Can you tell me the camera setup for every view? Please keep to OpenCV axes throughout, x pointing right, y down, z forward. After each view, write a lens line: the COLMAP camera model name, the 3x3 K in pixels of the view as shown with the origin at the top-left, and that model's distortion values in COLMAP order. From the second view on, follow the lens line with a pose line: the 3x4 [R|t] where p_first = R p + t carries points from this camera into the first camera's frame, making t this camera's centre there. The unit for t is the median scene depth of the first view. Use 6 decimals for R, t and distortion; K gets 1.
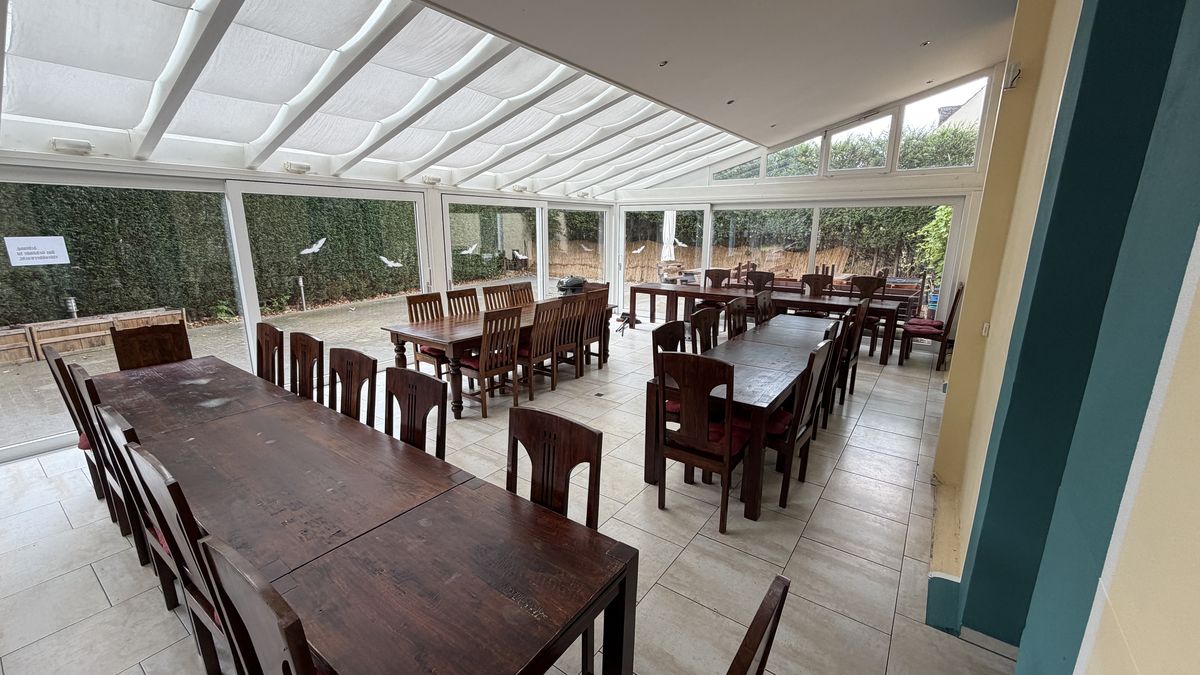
lens RADIAL K [[477.8, 0, 594.6], [0, 477.8, 336.6], [0, 0, 1]] dist [-0.001041, 0.000081]
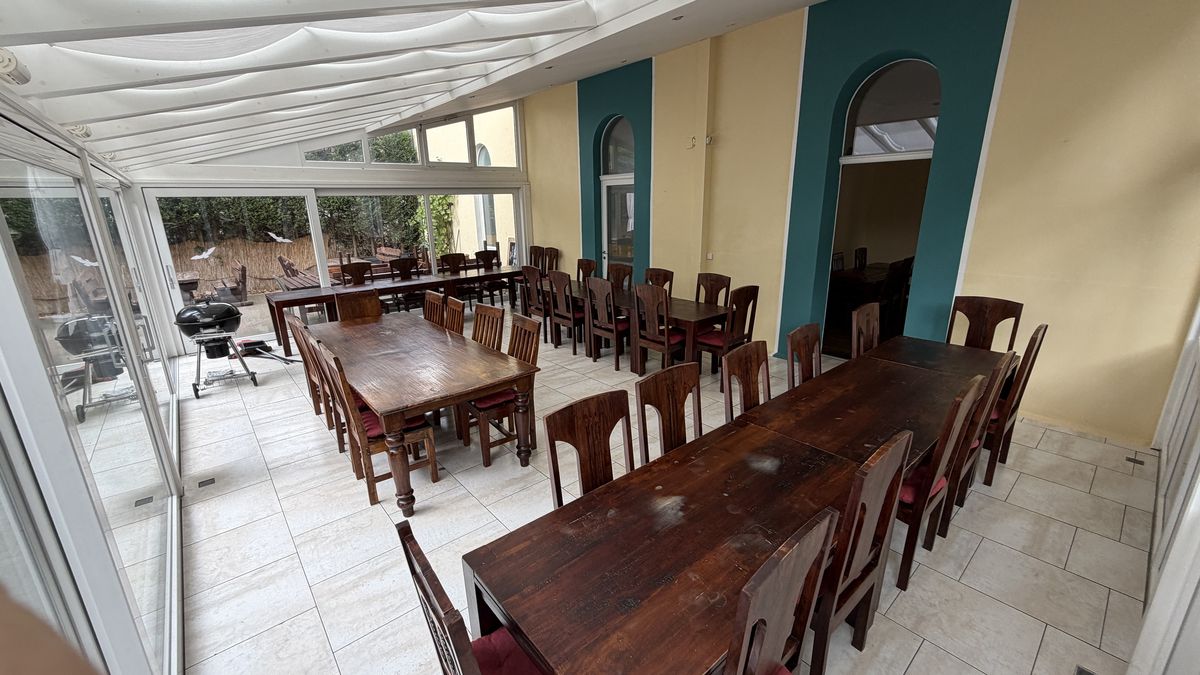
lens RADIAL K [[477.8, 0, 594.6], [0, 477.8, 336.6], [0, 0, 1]] dist [-0.001041, 0.000081]
pose [[0.223694, -0.263942, 0.938241, -0.542628], [0.243108, 0.947318, 0.208534, -0.091764], [-0.943853, 0.181446, 0.276076, 0.372365]]
